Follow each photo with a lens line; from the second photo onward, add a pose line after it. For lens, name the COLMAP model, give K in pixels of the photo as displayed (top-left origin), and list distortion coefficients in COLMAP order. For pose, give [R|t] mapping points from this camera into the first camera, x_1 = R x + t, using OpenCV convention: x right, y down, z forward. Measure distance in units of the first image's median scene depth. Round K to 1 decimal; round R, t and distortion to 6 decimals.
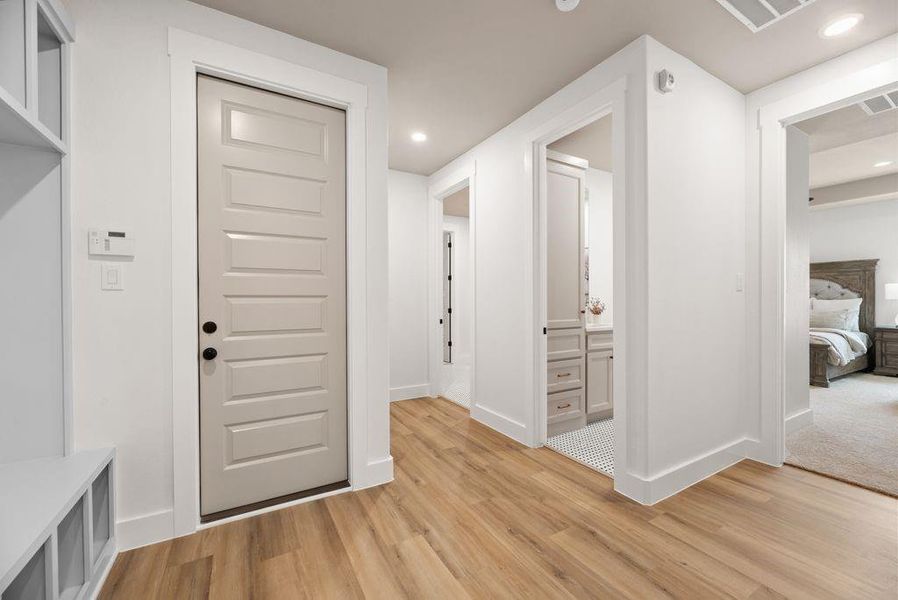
lens RADIAL K [[361.8, 0, 451.6], [0, 361.8, 301.5], [0, 0, 1]] dist [-0.000753, 0.000066]
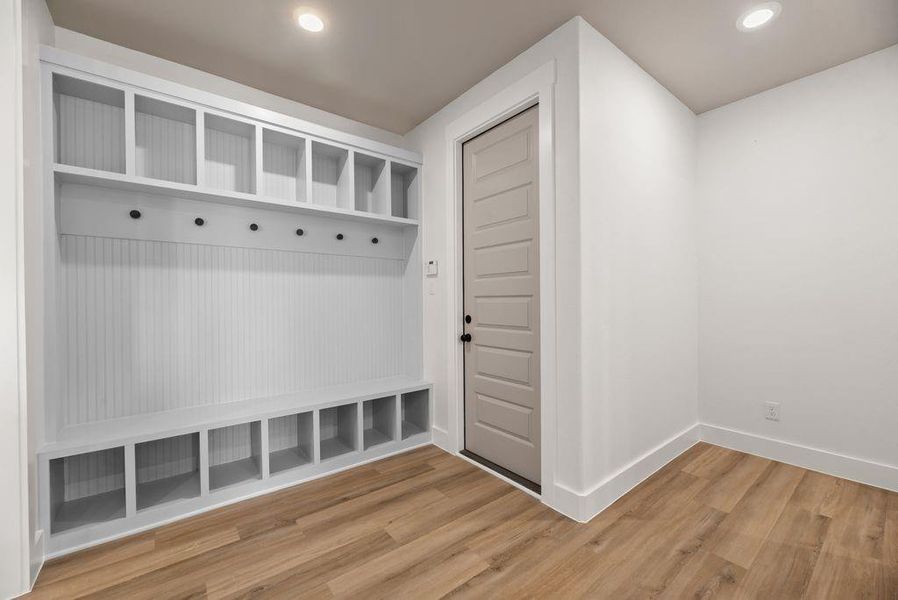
lens RADIAL K [[361.8, 0, 451.6], [0, 361.8, 301.5], [0, 0, 1]] dist [-0.000753, 0.000066]
pose [[0.143029, 0.005473, -0.989703, 0.624612], [0.002171, 0.999981, 0.005844, -0.004993], [0.989716, -0.002985, 0.143014, 0.631487]]
